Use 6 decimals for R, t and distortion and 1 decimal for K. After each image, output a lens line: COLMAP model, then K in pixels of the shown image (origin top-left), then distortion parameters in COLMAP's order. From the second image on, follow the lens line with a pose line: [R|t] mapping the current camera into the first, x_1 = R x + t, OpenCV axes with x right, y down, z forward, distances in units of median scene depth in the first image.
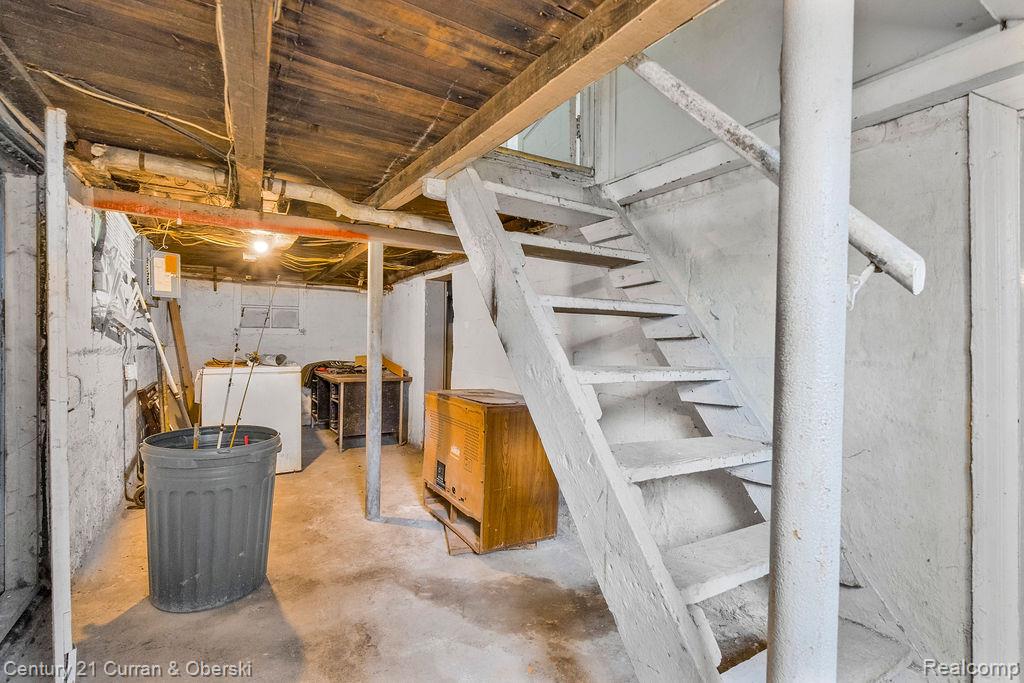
lens RADIAL K [[462.8, 0, 512.0], [0, 462.8, 341.5], [0, 0, 1]] dist [0.028793, 0.000093]
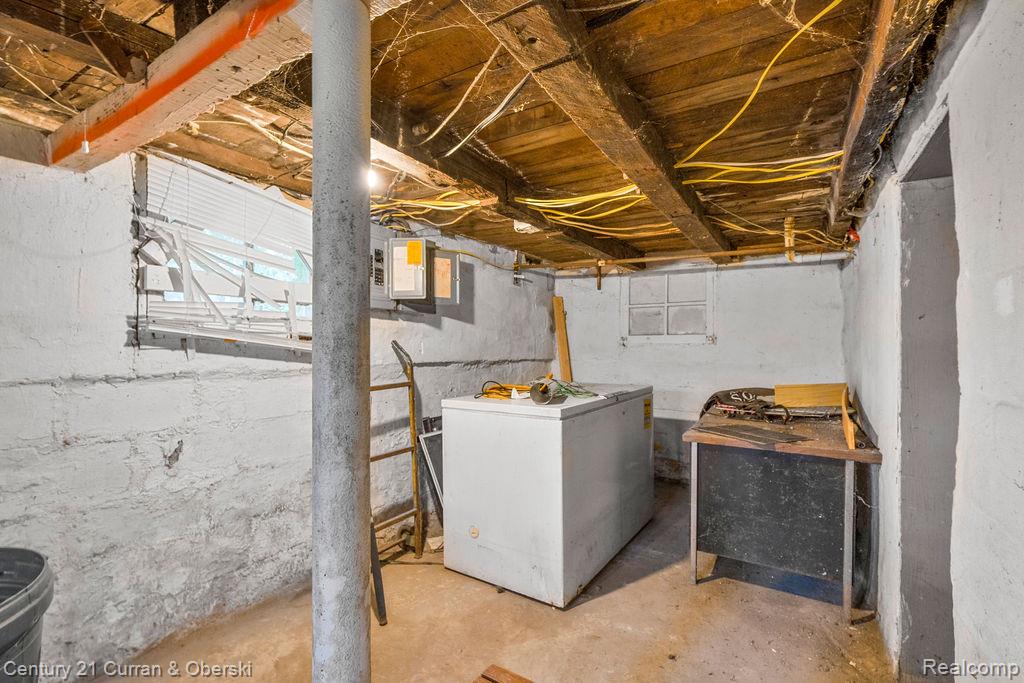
lens RADIAL K [[462.8, 0, 512.0], [0, 462.8, 341.5], [0, 0, 1]] dist [0.028793, 0.000093]
pose [[0.448965, -0.011795, -0.893472, -0.005597], [0.000110, 0.999914, -0.013145, -0.010528], [0.893549, 0.005803, 0.448927, 0.514024]]
